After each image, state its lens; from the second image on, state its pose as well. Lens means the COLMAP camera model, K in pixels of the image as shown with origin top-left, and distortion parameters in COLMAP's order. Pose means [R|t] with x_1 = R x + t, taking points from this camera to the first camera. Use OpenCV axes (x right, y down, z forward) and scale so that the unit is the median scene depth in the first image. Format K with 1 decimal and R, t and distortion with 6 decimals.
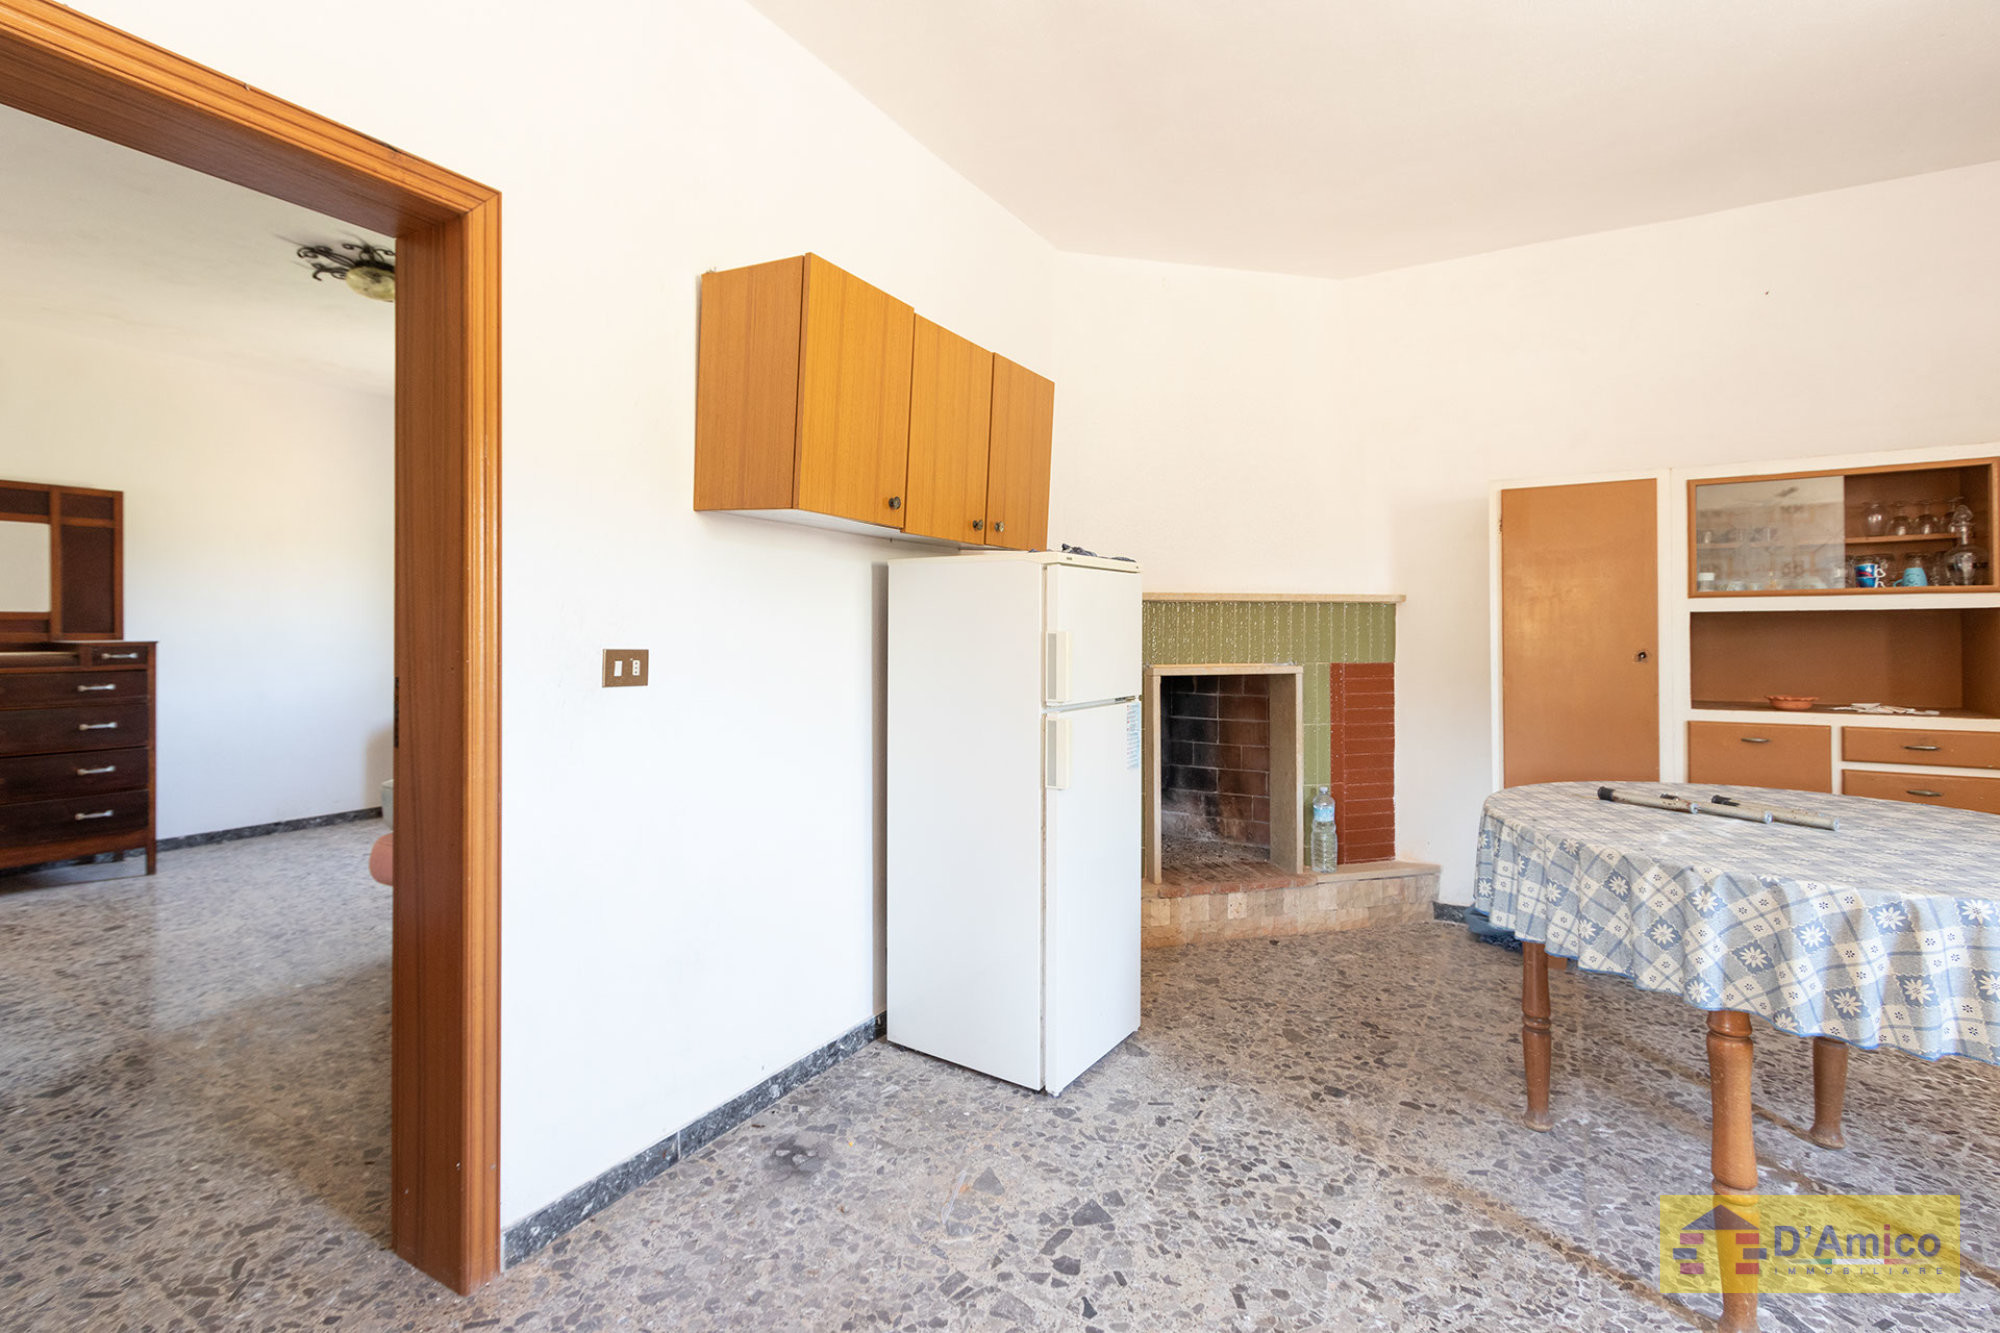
lens RADIAL K [[933.0, 0, 978.8], [0, 933.0, 628.7], [0, 0, 1]] dist [-0.001688, -0.000876]
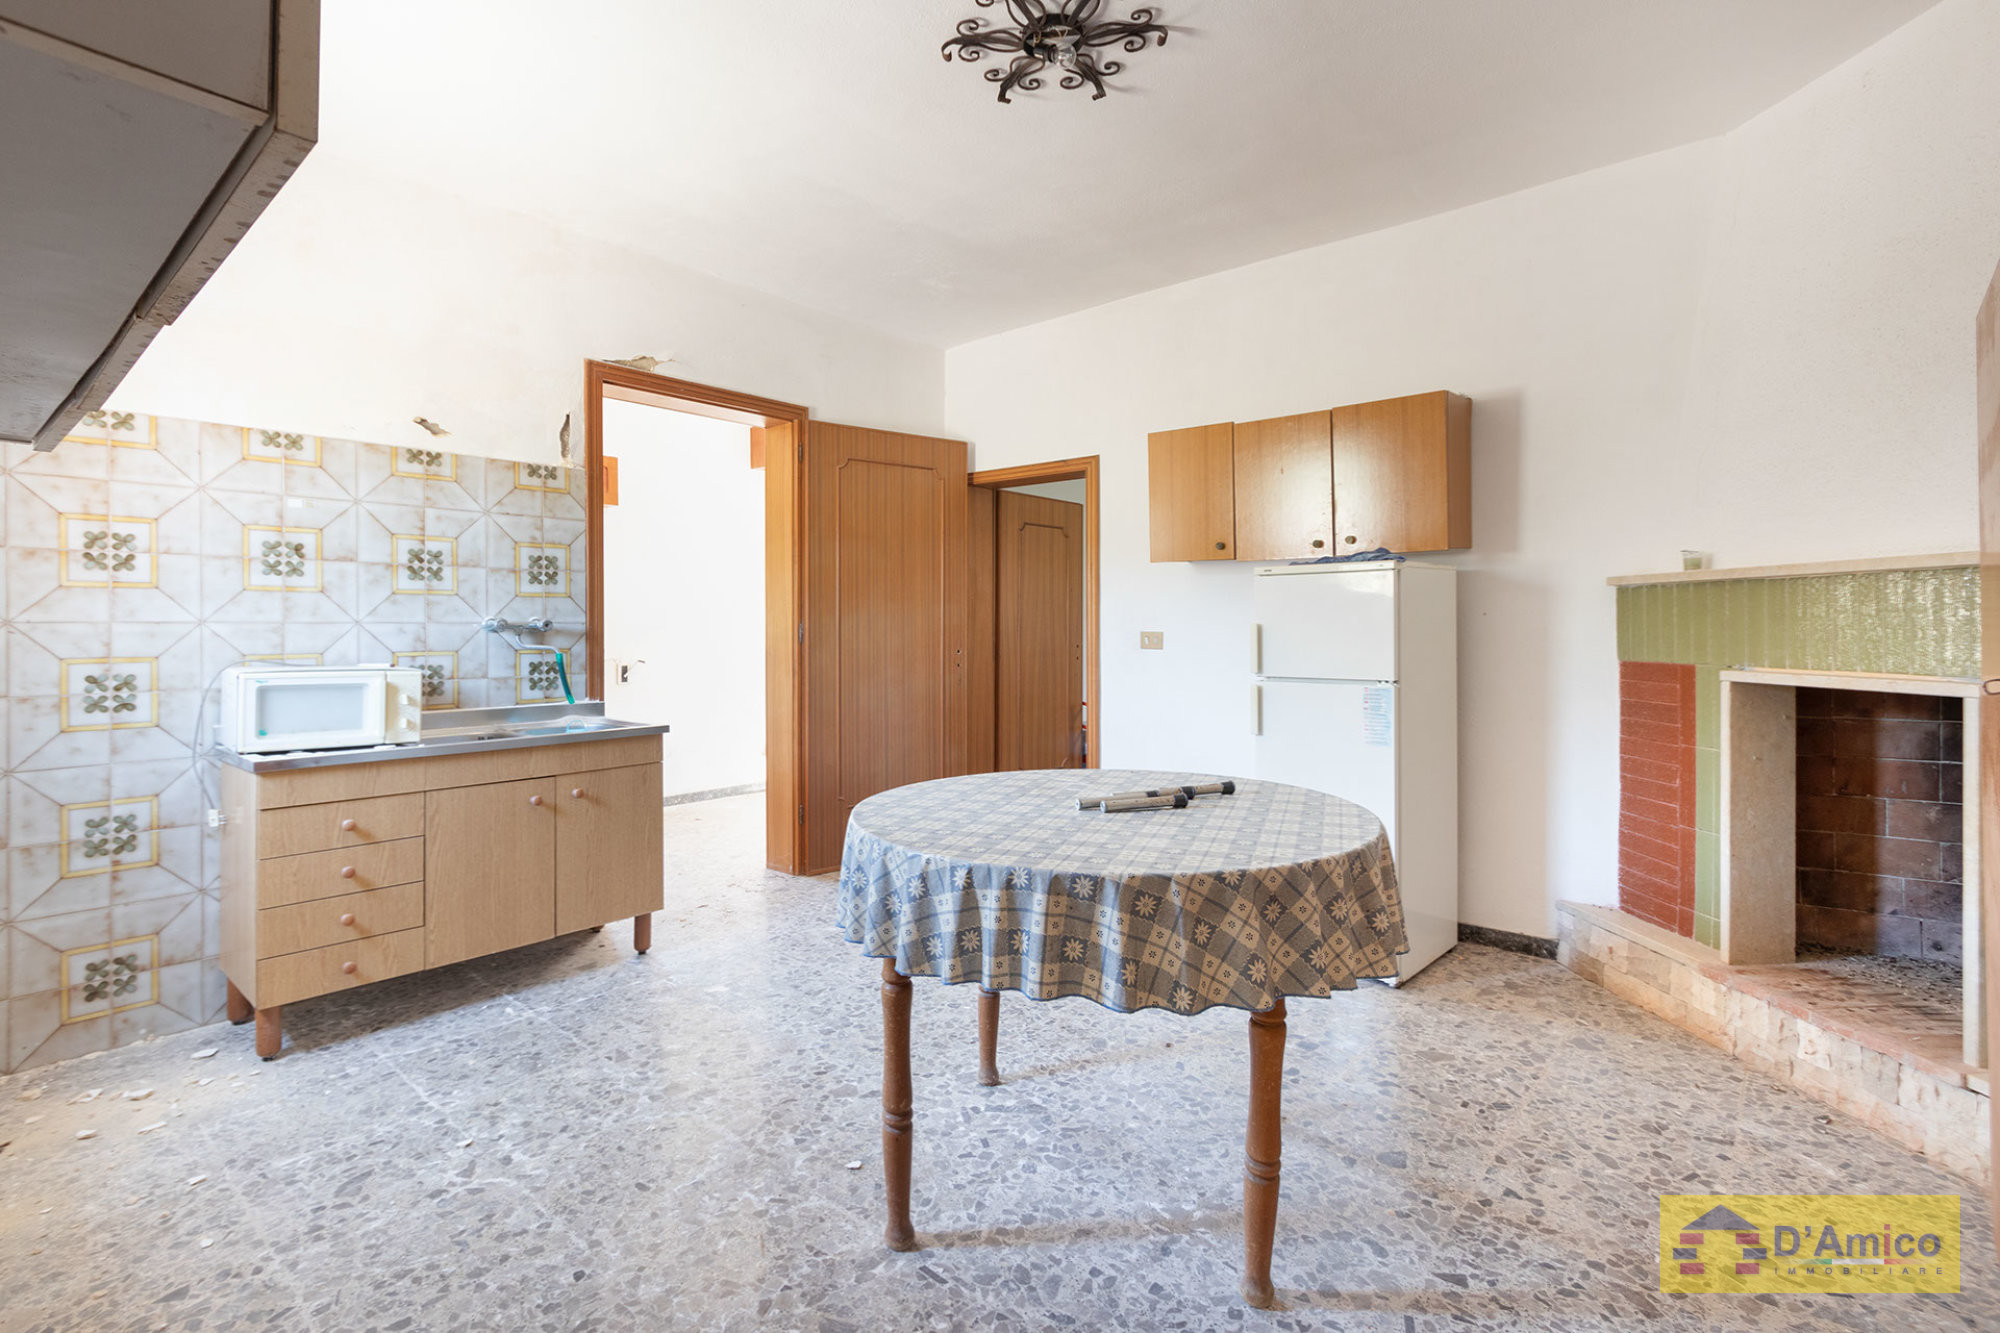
lens RADIAL K [[933.0, 0, 976.8], [0, 933.0, 620.9], [0, 0, 1]] dist [-0.001688, -0.000876]
pose [[-0.179040, -0.002050, -0.983840, 1.506584], [0.007930, 0.999962, -0.003527, 0.000187], [0.983810, -0.008434, -0.179017, 0.808214]]
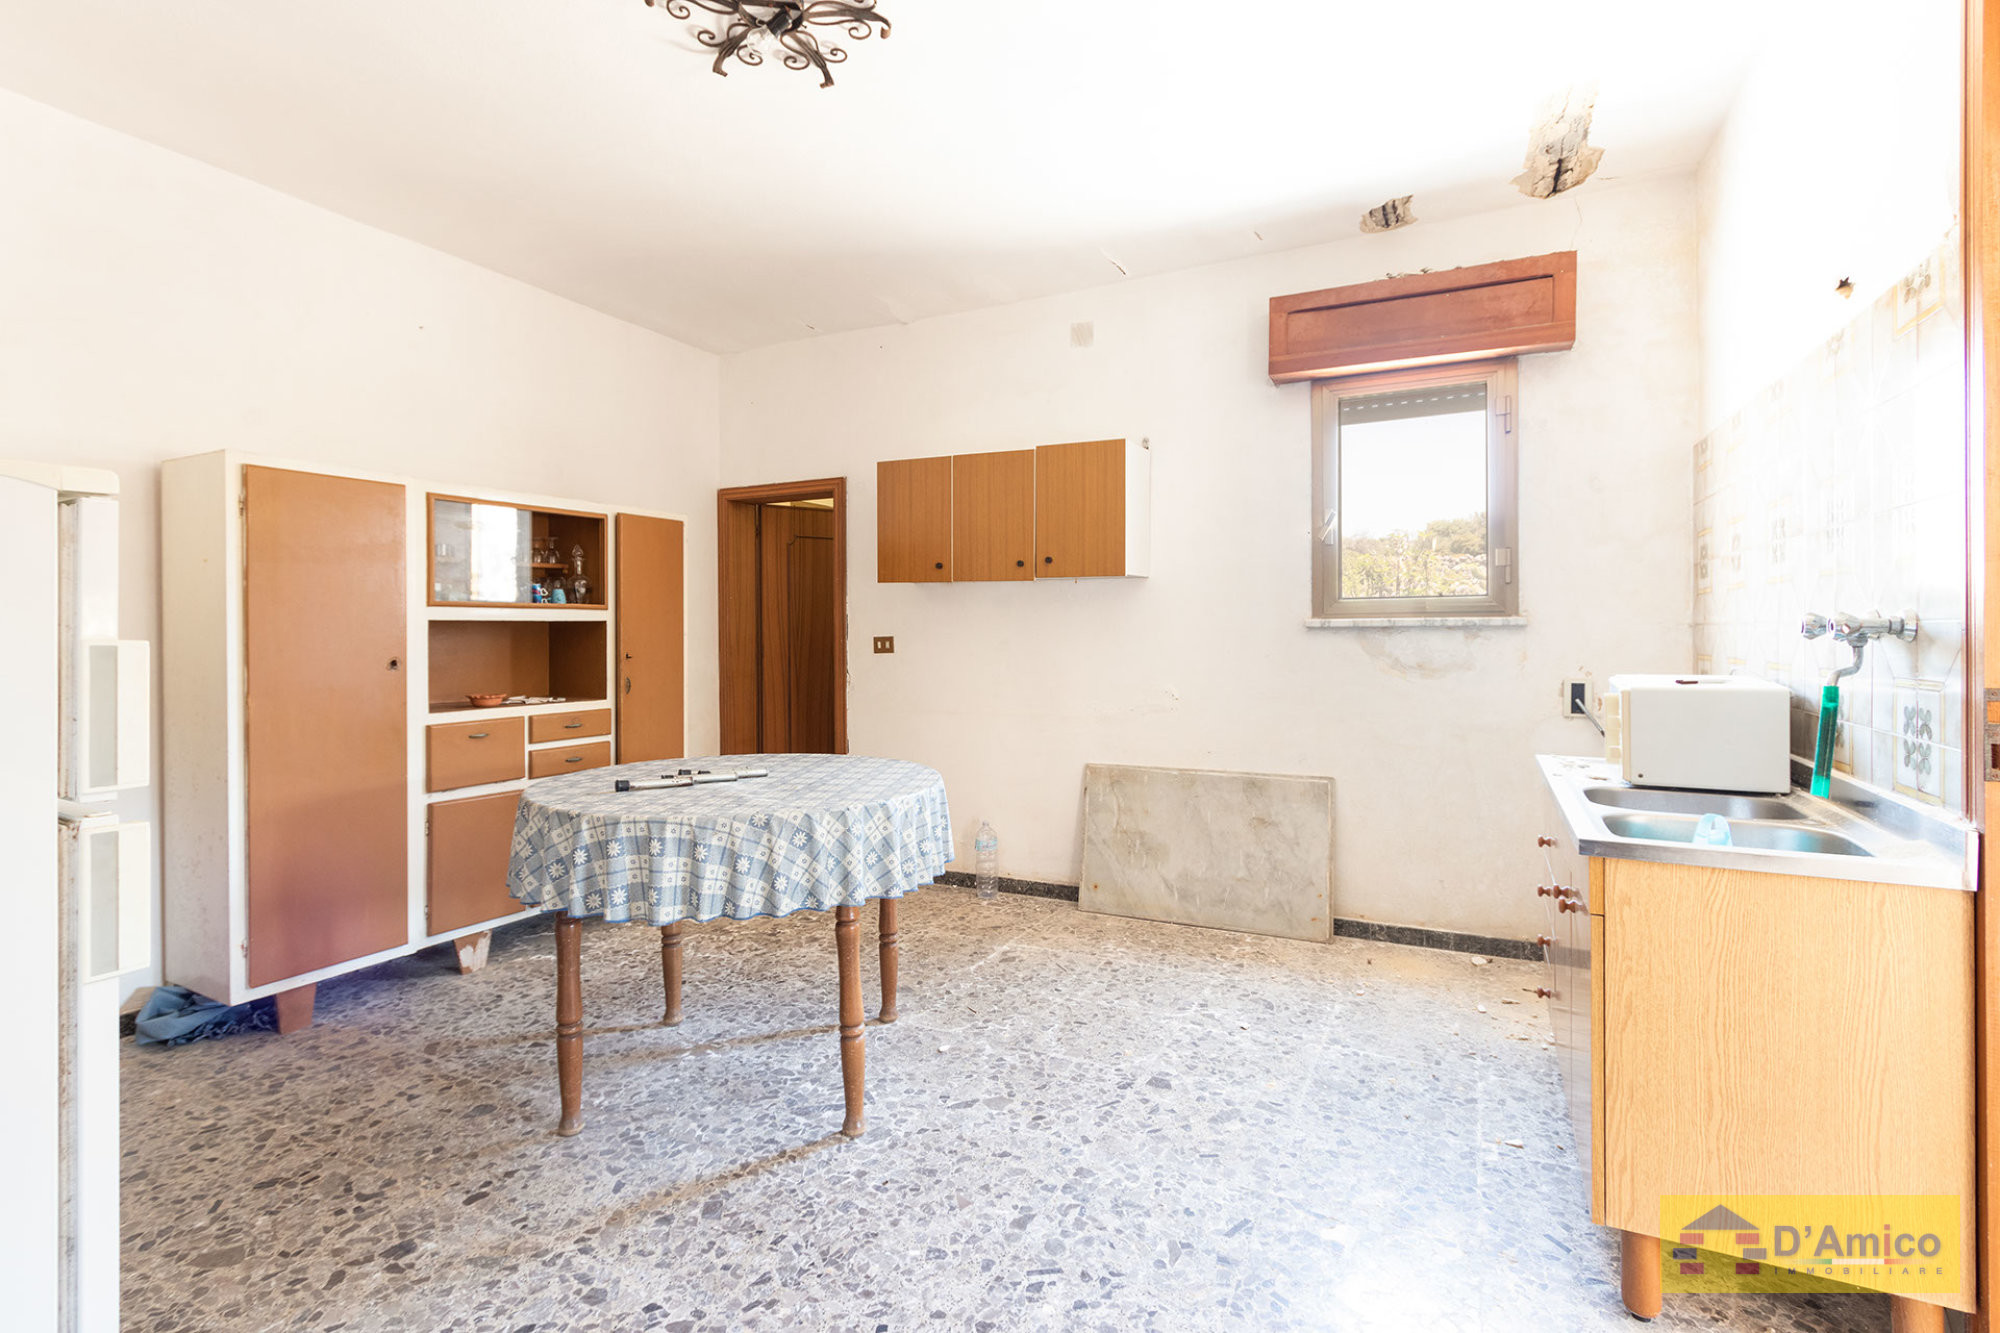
lens RADIAL K [[933.0, 0, 994.1], [0, 933.0, 636.5], [0, 0, 1]] dist [-0.001688, -0.000876]
pose [[-0.082949, -0.000747, 0.996554, -0.402225], [0.002611, 0.999996, 0.000967, 0.001335], [-0.996550, 0.002682, -0.082947, 0.575491]]
